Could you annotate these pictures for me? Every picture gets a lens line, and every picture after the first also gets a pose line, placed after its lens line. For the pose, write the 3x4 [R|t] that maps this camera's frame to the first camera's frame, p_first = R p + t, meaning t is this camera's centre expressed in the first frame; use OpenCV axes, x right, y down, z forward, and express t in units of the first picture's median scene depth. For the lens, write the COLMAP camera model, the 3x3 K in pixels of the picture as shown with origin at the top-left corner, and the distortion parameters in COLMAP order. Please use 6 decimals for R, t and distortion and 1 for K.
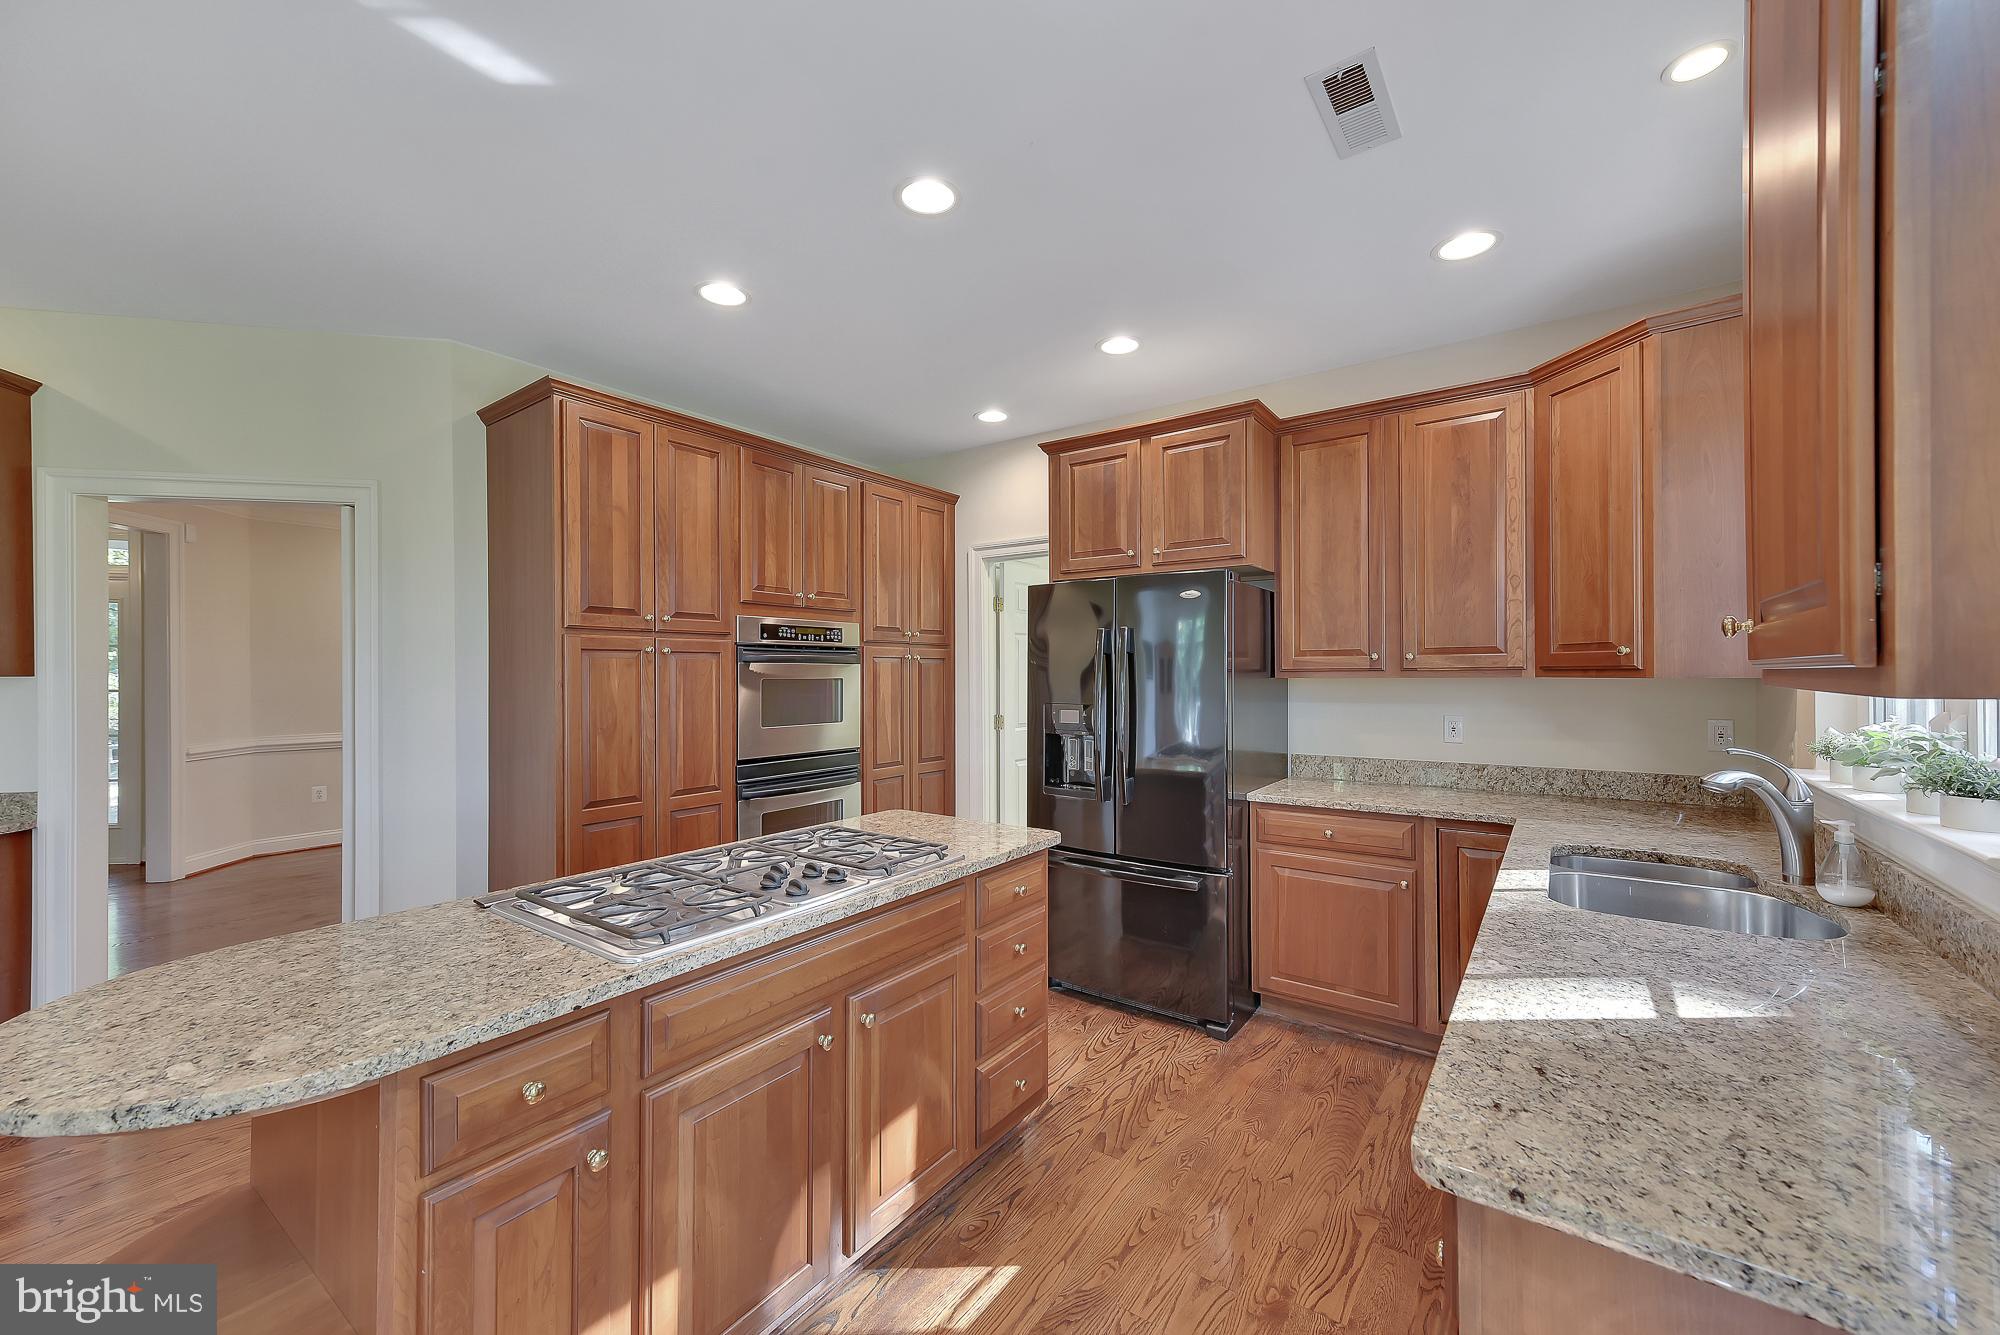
lens RADIAL K [[796.7, 0, 1002.3], [0, 796.7, 673.0], [0, 0, 1]] dist [-0.005842, 0.000044]
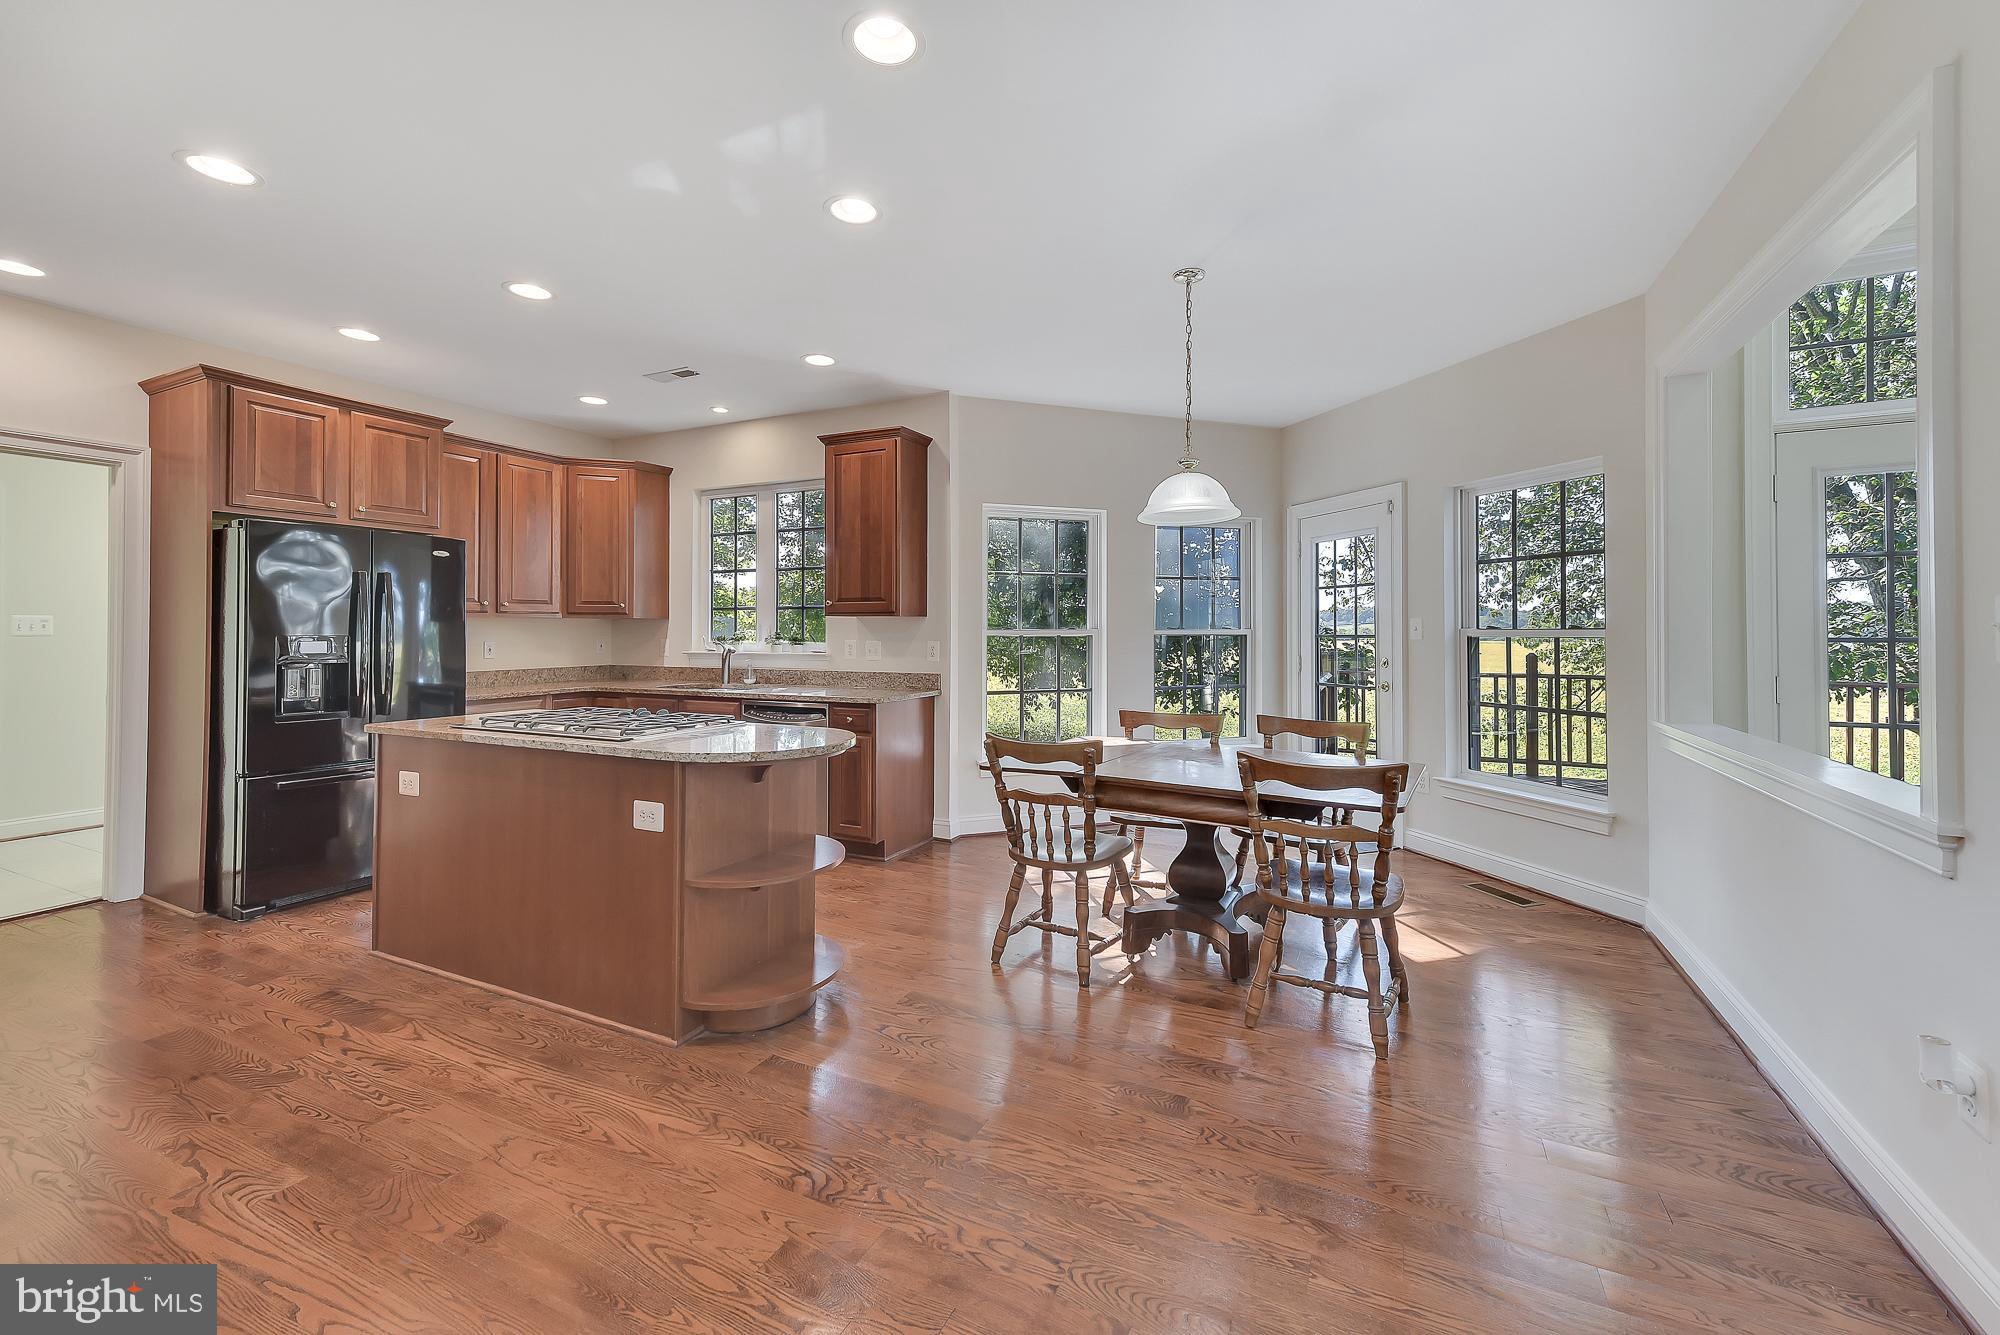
lens RADIAL K [[796.7, 0, 1002.3], [0, 796.7, 673.0], [0, 0, 1]] dist [-0.005842, 0.000044]
pose [[-0.153371, -0.045258, 0.987132, -1.275341], [0.004353, 0.998910, 0.046475, 0.049871], [-0.988159, 0.011425, -0.153007, 0.243780]]
